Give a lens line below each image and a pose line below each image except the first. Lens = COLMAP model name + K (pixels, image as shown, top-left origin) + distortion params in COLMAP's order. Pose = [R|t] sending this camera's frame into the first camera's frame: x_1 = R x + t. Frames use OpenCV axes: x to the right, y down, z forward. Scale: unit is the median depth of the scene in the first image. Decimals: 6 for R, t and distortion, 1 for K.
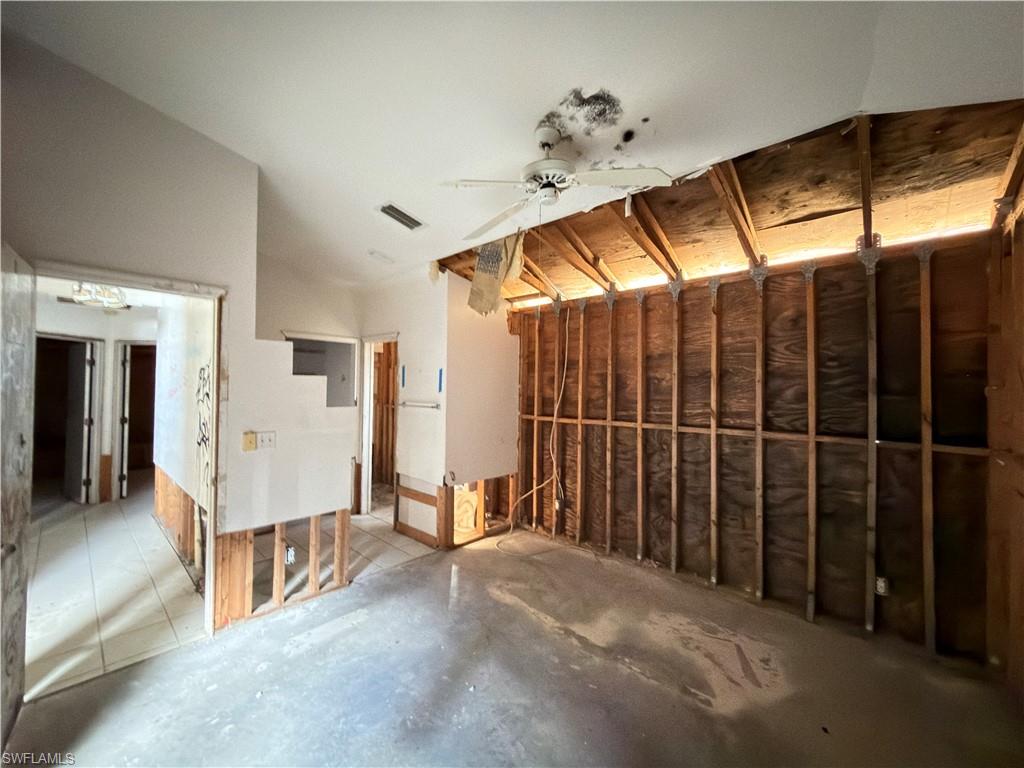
lens RADIAL K [[409.6, 0, 508.7], [0, 409.6, 382.8], [0, 0, 1]] dist [-0.000191, 0.000215]
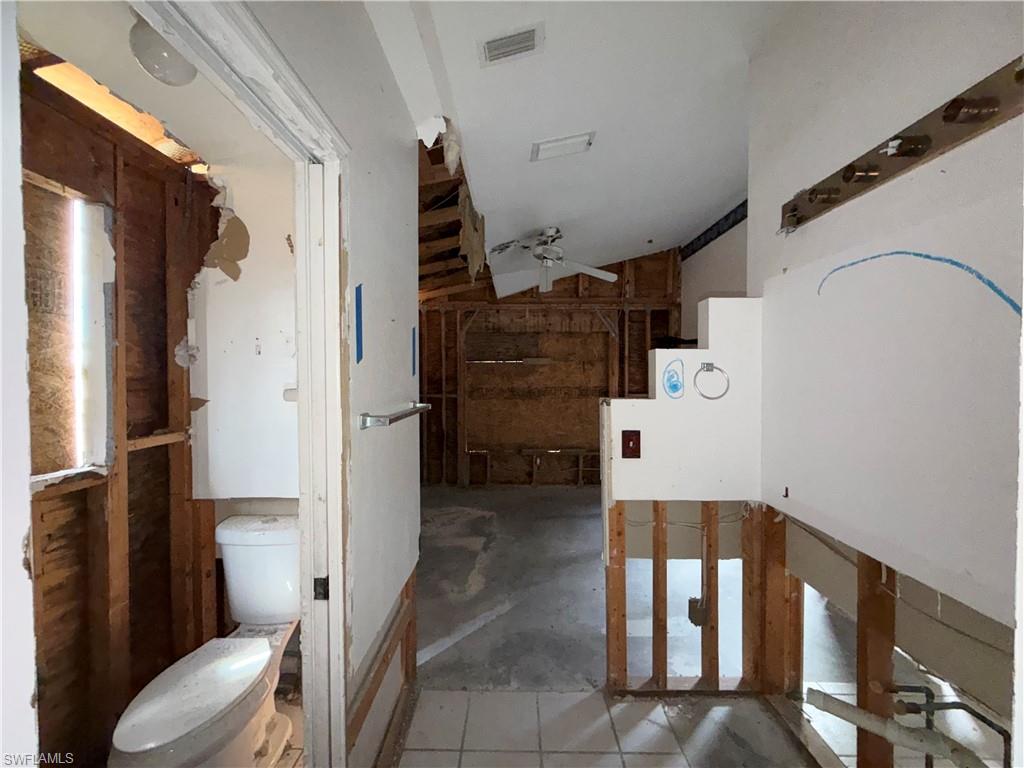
lens RADIAL K [[409.6, 0, 508.7], [0, 409.6, 382.8], [0, 0, 1]] dist [-0.000191, 0.000215]
pose [[-0.674687, -0.024081, 0.737711, -0.916134], [-0.015972, 0.999710, 0.018025, 0.024337], [-0.737931, 0.000378, -0.674876, 1.882391]]
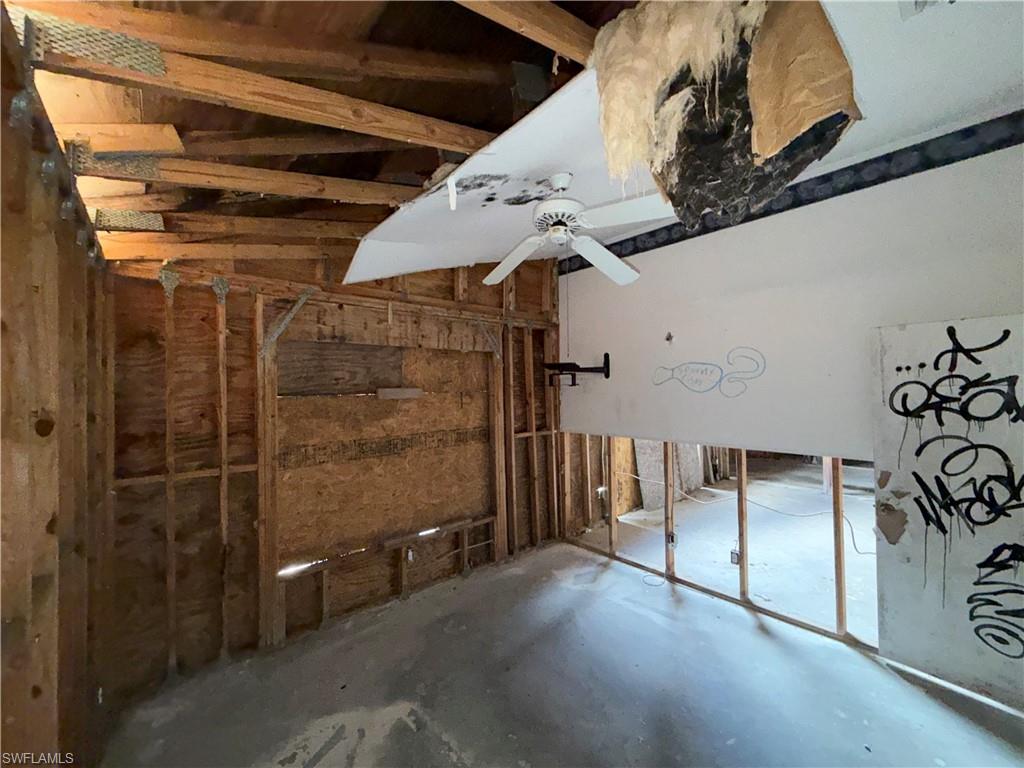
lens RADIAL K [[409.6, 0, 508.7], [0, 409.6, 382.8], [0, 0, 1]] dist [-0.000191, 0.000215]
pose [[-0.994556, 0.002445, 0.104176, 0.089212], [-0.000113, 0.999699, -0.024536, -0.055067], [-0.104204, -0.024414, -0.994256, 1.621577]]
